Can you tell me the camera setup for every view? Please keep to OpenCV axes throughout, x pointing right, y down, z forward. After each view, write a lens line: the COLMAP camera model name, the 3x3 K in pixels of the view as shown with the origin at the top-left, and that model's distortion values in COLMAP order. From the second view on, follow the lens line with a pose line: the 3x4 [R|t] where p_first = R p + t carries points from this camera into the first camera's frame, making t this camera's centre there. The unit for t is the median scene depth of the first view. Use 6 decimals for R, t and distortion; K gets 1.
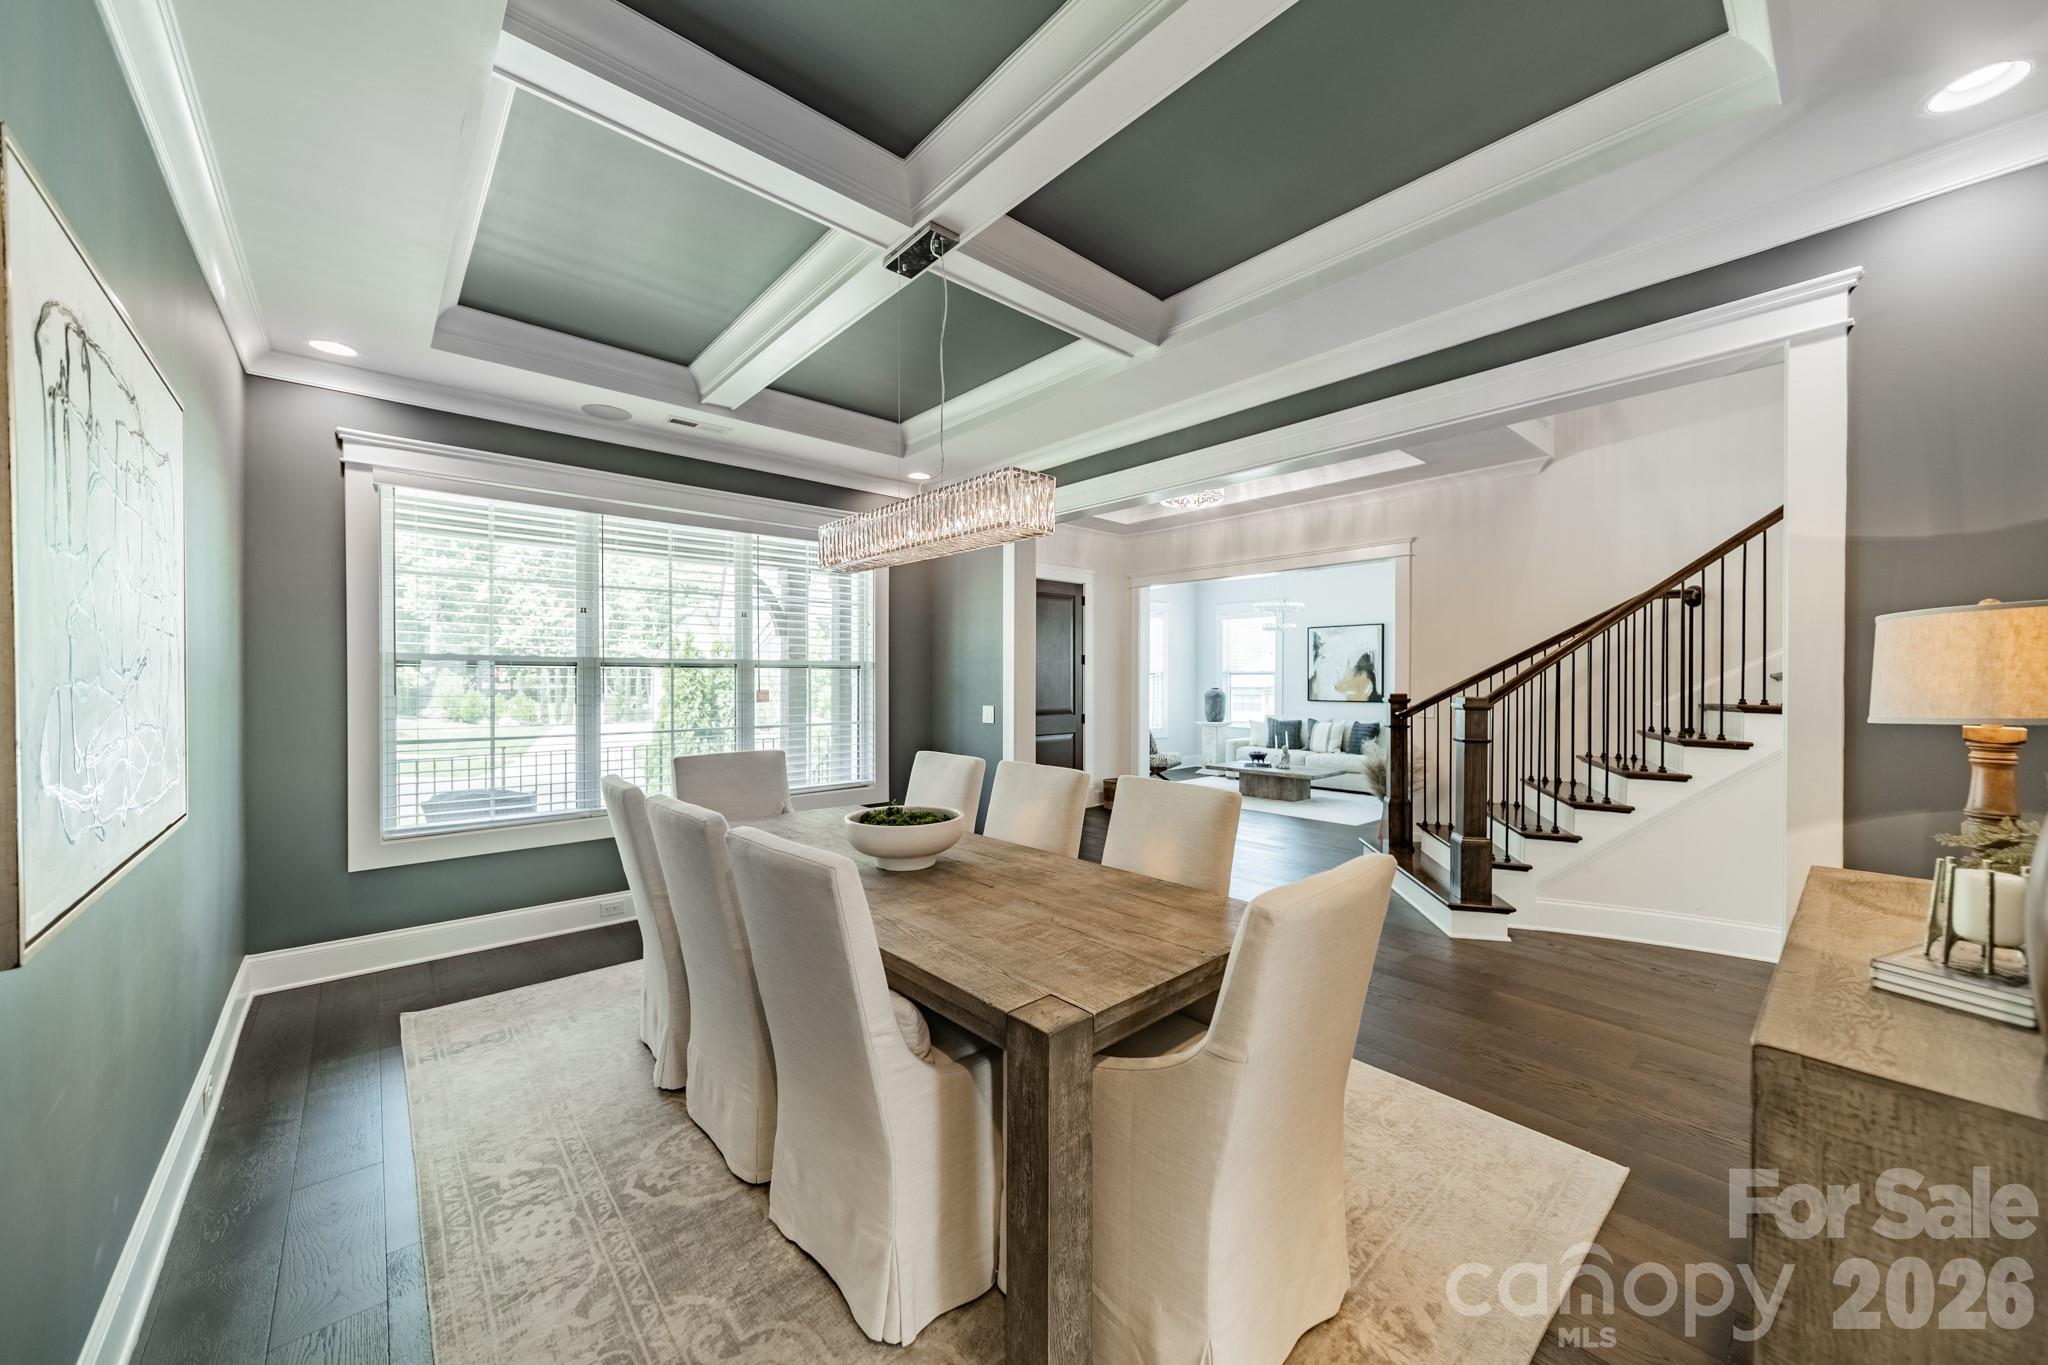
lens RADIAL K [[738.0, 0, 1026.1], [0, 738.0, 686.5], [0, 0, 1]] dist [0.006060, -0.000543]
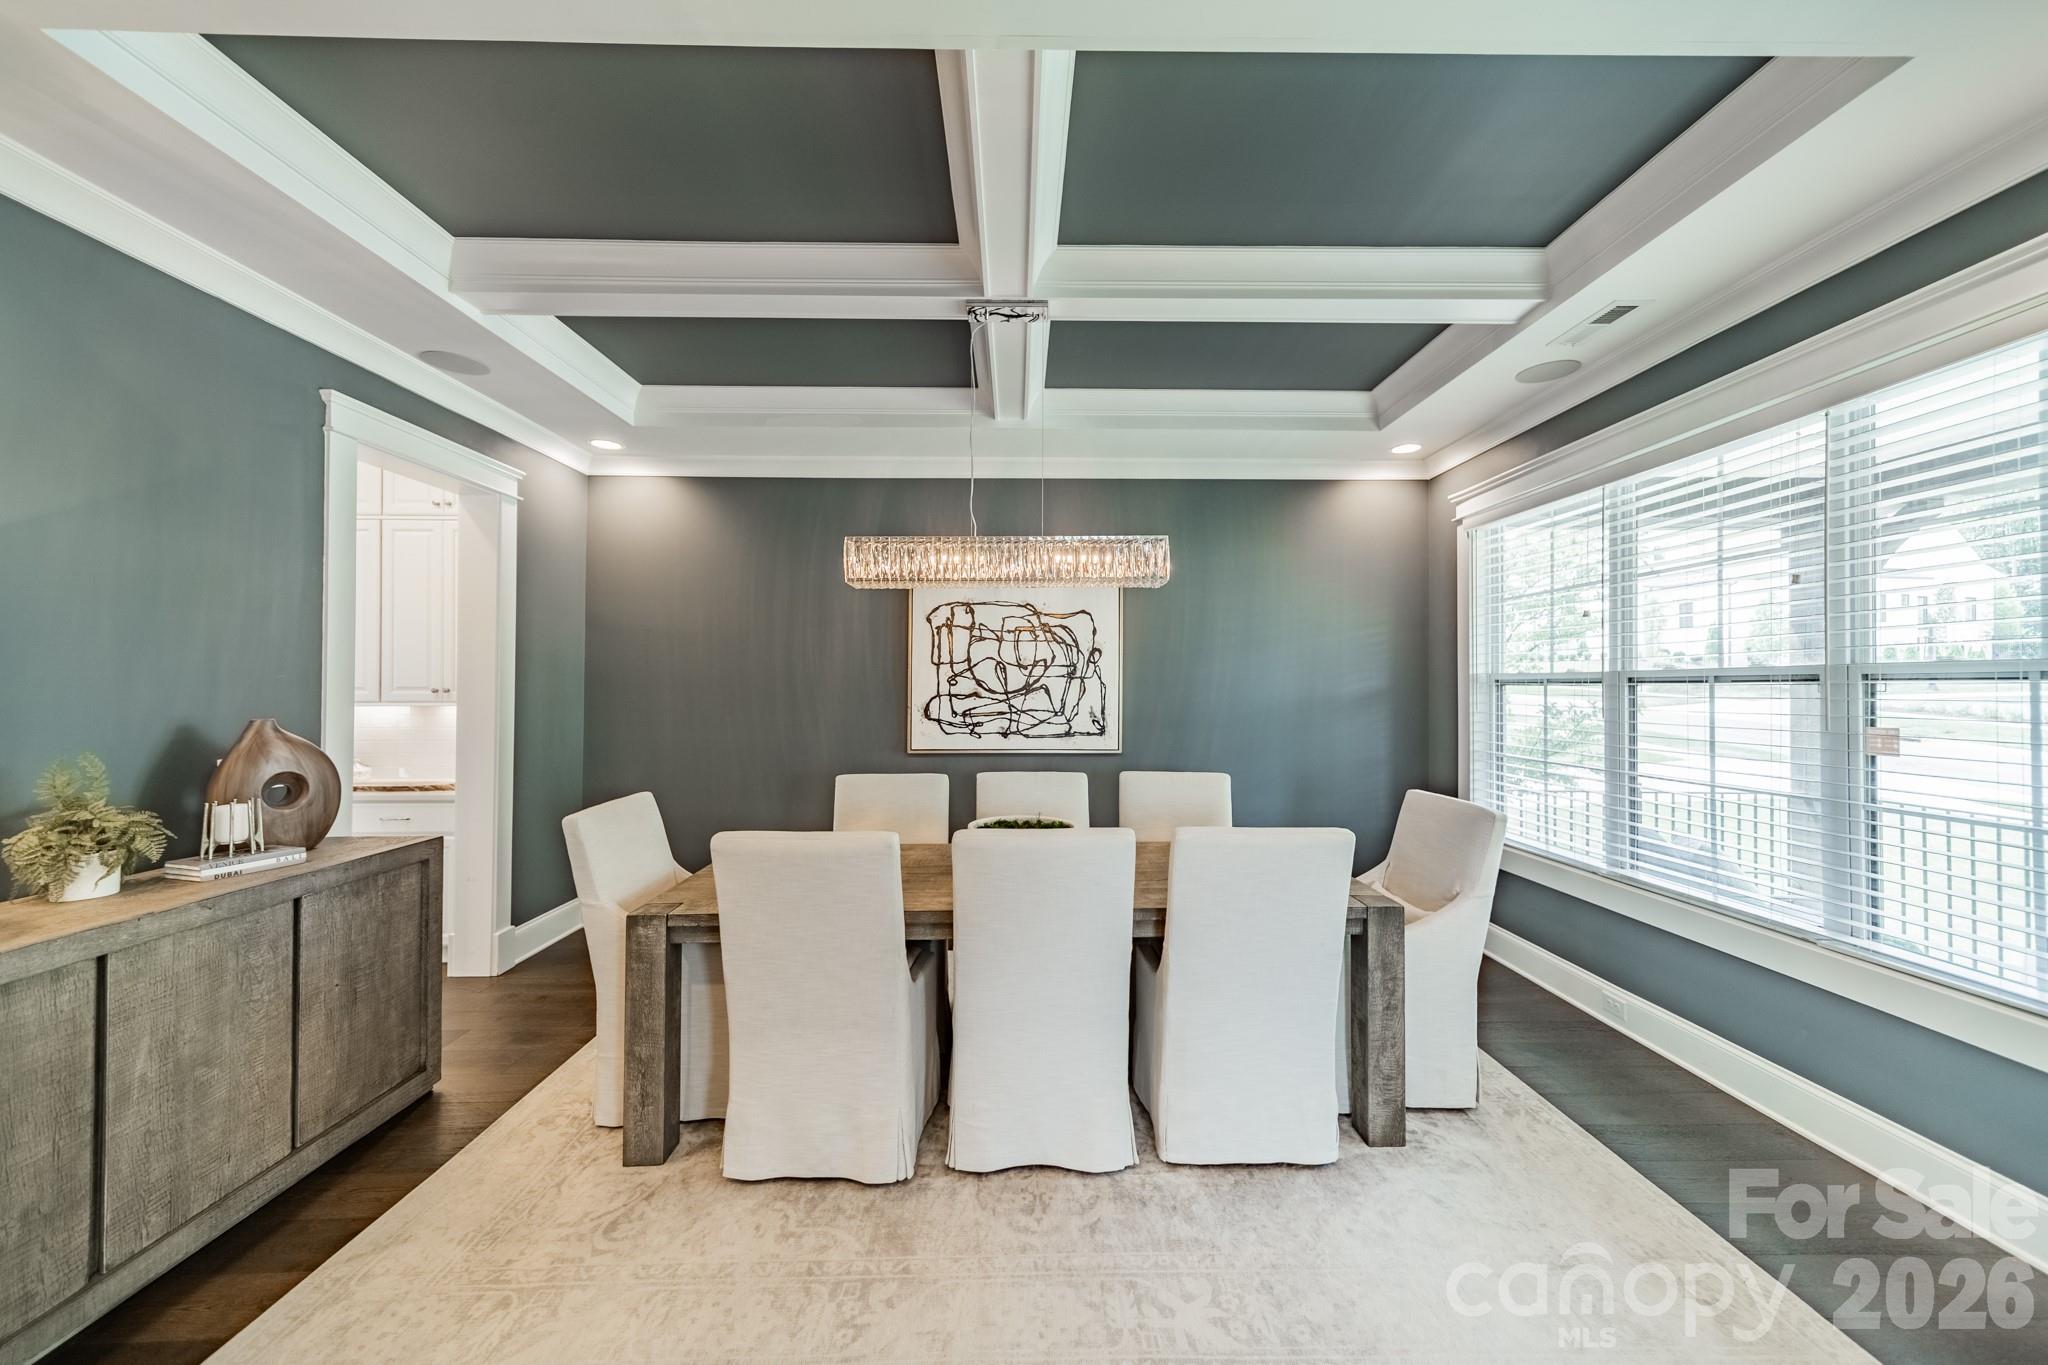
lens RADIAL K [[738.0, 0, 1028.1], [0, 738.0, 680.6], [0, 0, 1]] dist [0.006060, -0.000543]
pose [[-0.647808, -0.012476, -0.761702, 0.162815], [-0.007715, 0.999922, -0.009816, -0.008274], [0.761765, -0.000482, -0.647854, 0.437706]]
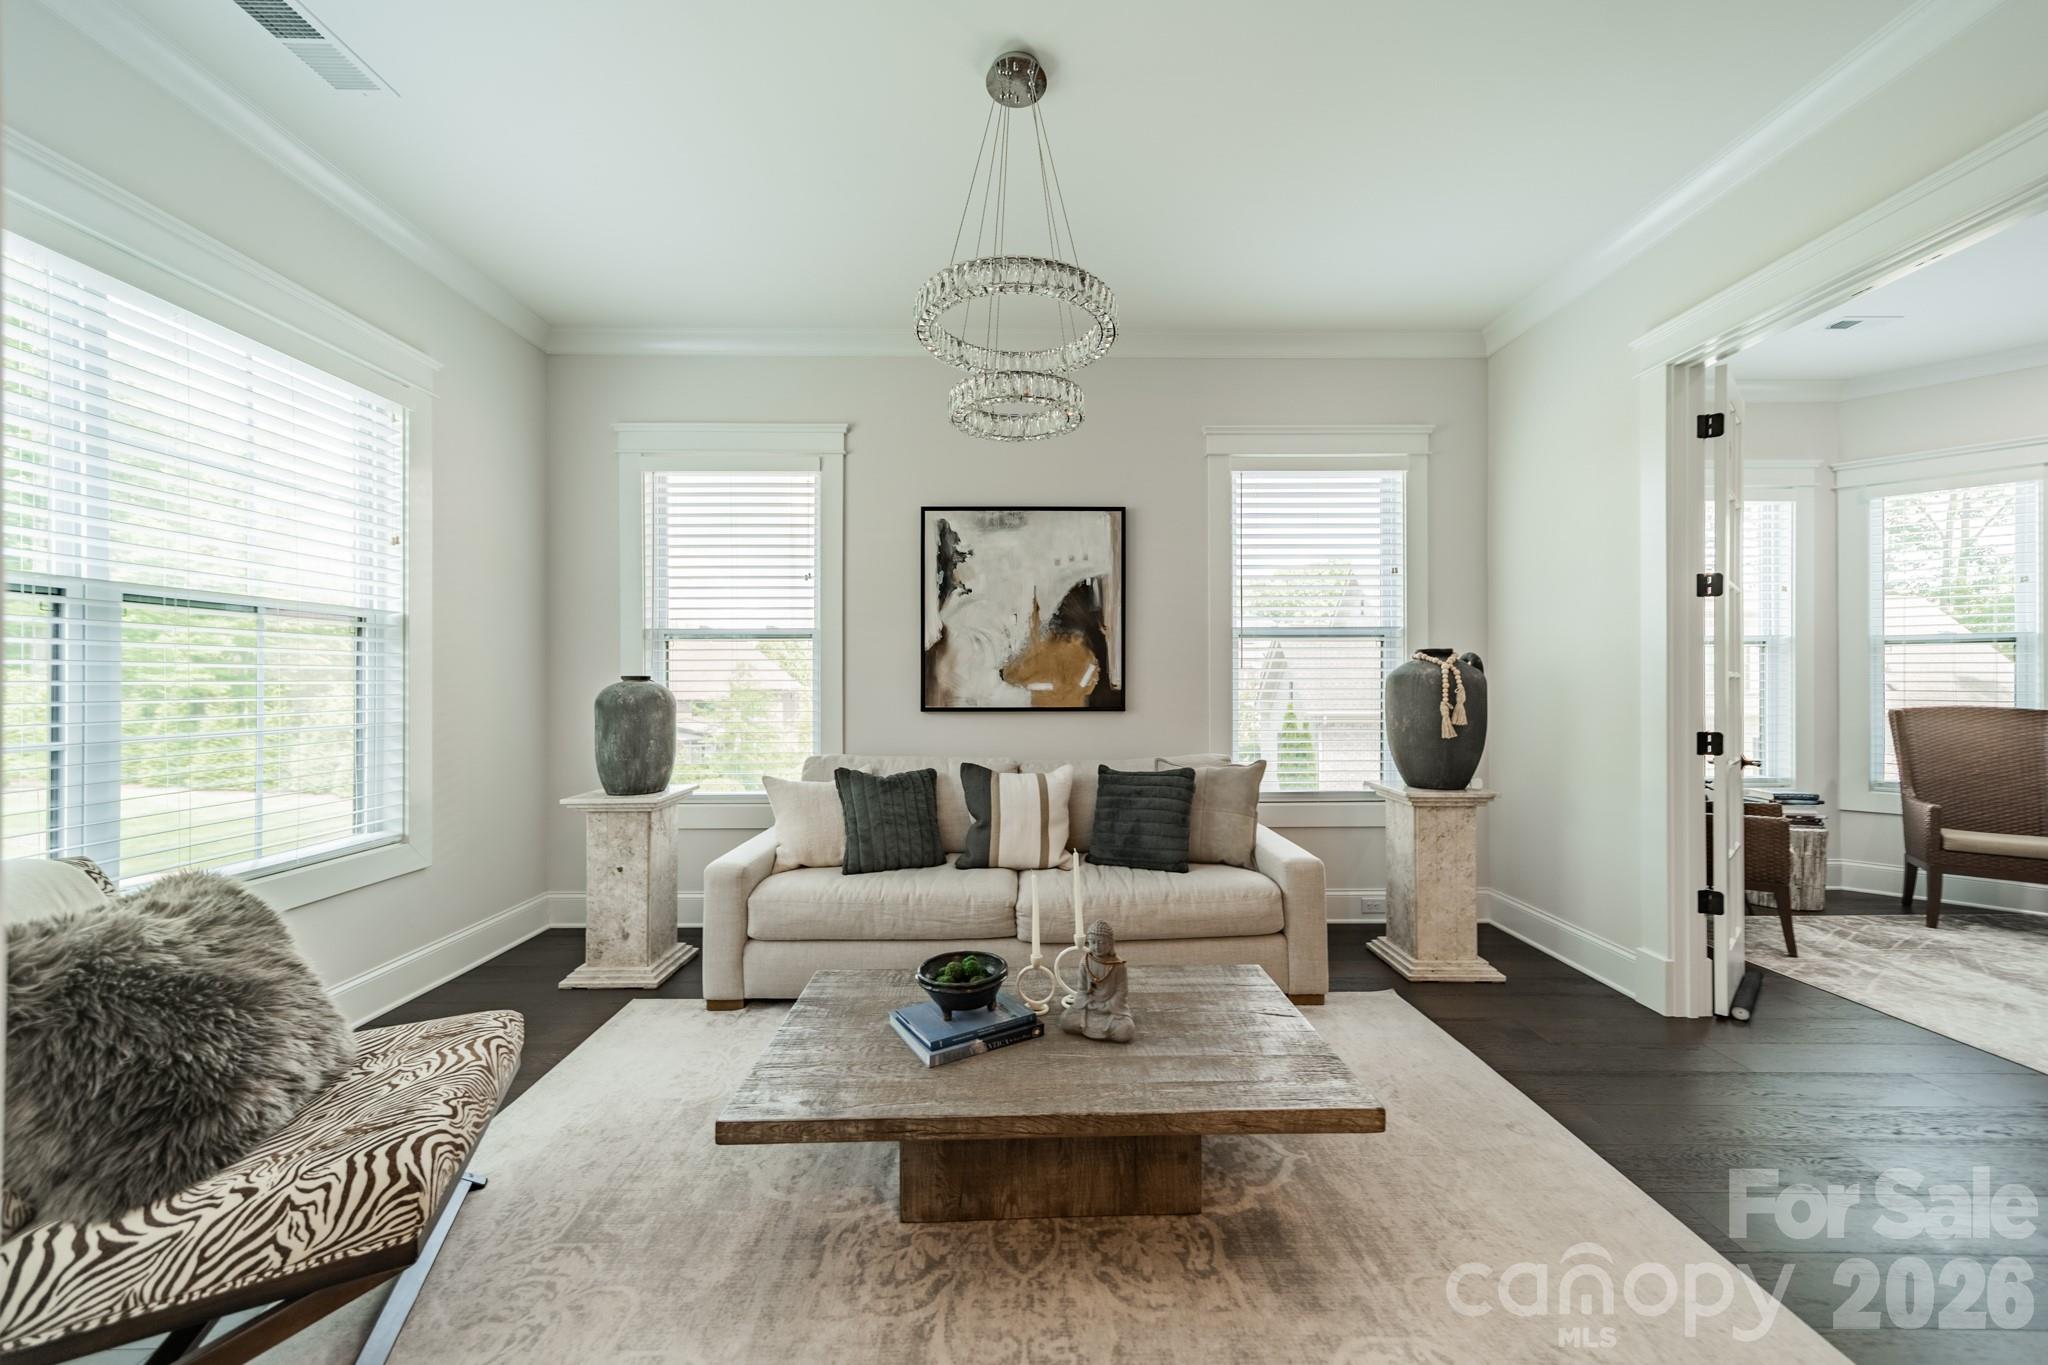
lens RADIAL K [[738.0, 0, 1039.5], [0, 738.0, 683.9], [0, 0, 1]] dist [0.006060, -0.000543]
pose [[0.649580, -0.010279, 0.760224, 0.146819], [0.013884, 0.999902, 0.001657, 0.006575], [-0.760167, 0.009479, 0.649659, 0.735312]]
